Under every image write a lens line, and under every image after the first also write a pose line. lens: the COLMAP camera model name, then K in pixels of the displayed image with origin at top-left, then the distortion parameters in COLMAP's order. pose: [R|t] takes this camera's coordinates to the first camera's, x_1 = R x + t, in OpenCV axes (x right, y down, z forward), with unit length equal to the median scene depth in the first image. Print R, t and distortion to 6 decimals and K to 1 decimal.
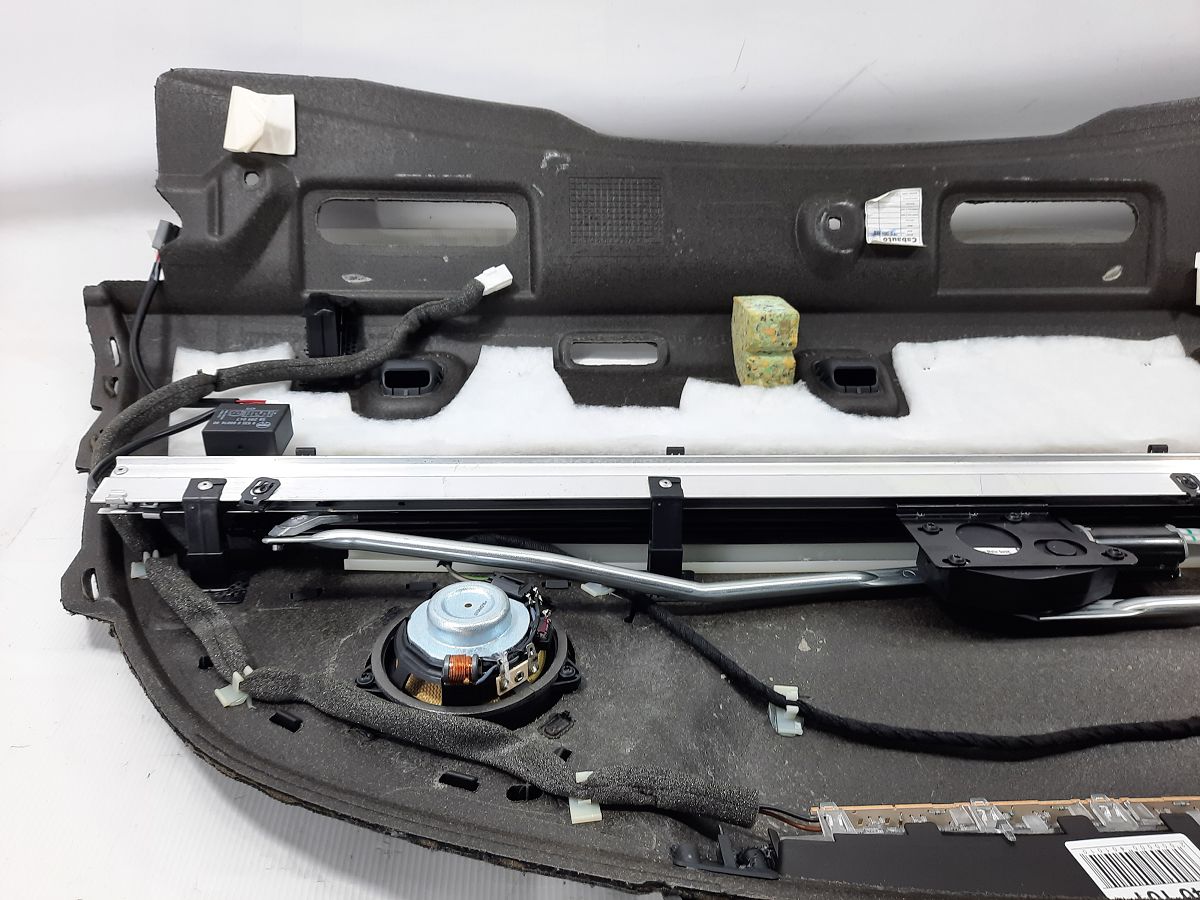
lens RADIAL K [[873.0, 0, 598.2], [0, 873.0, 472.7], [0, 0, 1]] dist [0.058189, -0.084217]
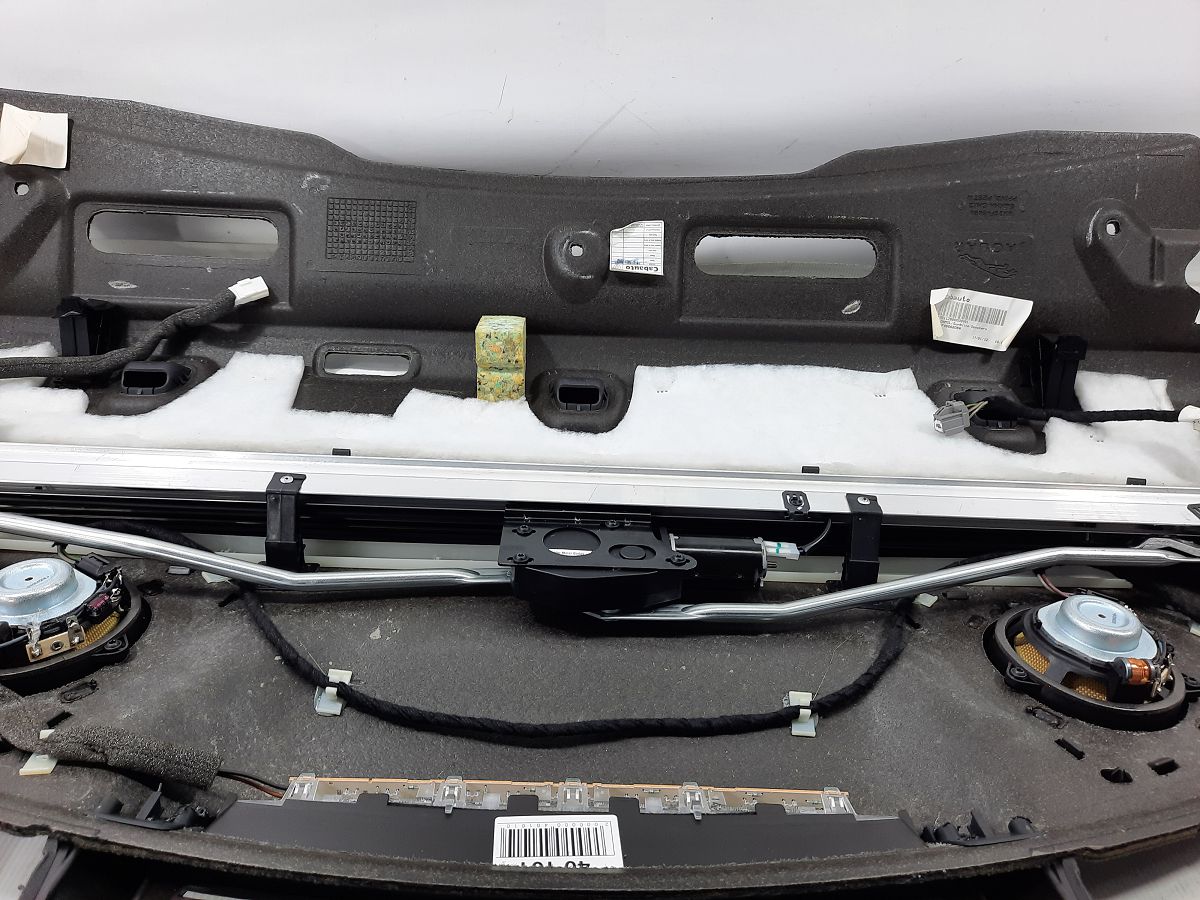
lens RADIAL K [[869.9, 0, 598.9], [0, 869.9, 470.4], [0, 0, 1]] dist [0.055829, -0.066486]
pose [[0.998800, 0.040061, -0.028171, 0.349422], [-0.041055, 0.998521, -0.035636, 0.017272], [0.026702, 0.036750, 0.998968, -0.038385]]
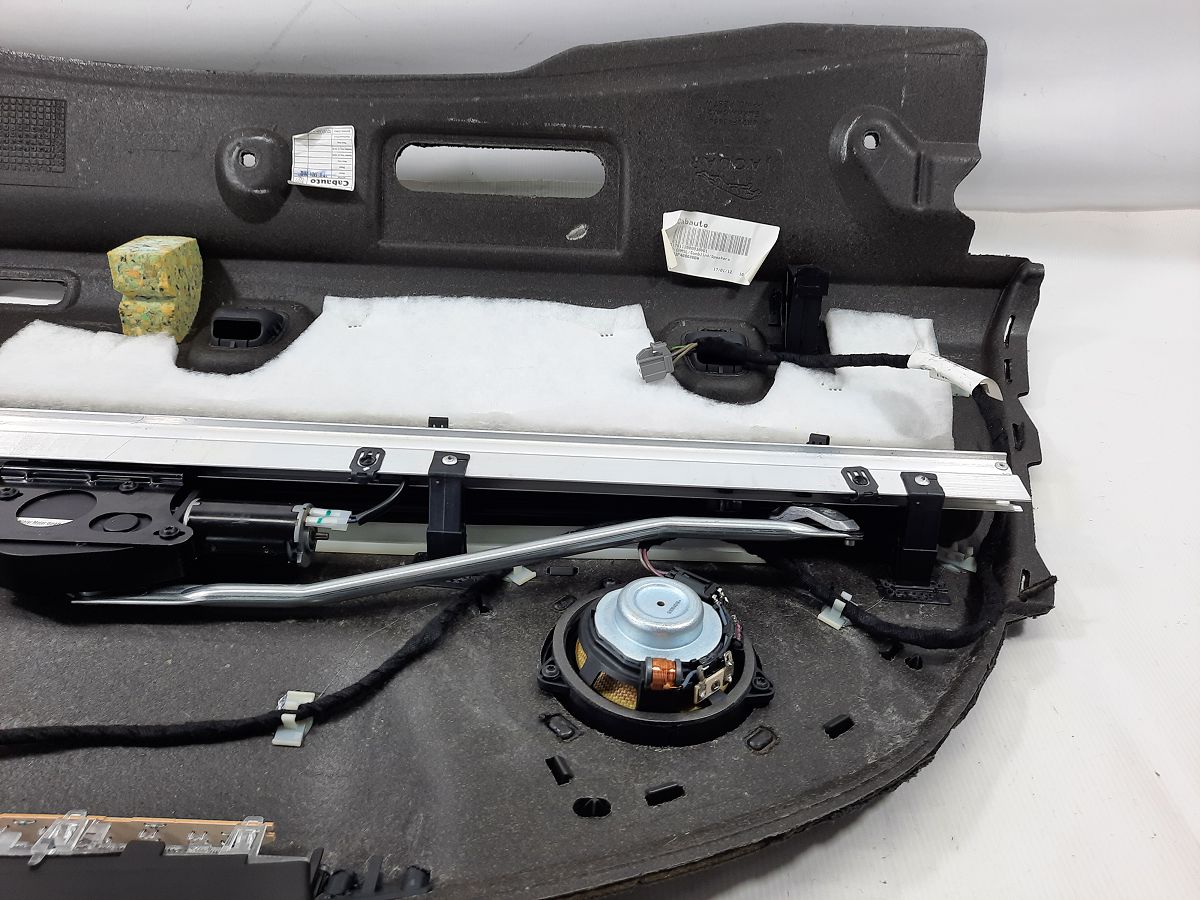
lens RADIAL K [[869.9, 0, 598.9], [0, 869.9, 470.4], [0, 0, 1]] dist [0.055829, -0.066486]
pose [[0.998196, 0.051937, -0.030124, 0.701728], [-0.050797, 0.998007, 0.037428, -0.016268], [0.032008, -0.035830, 0.998845, 0.097048]]
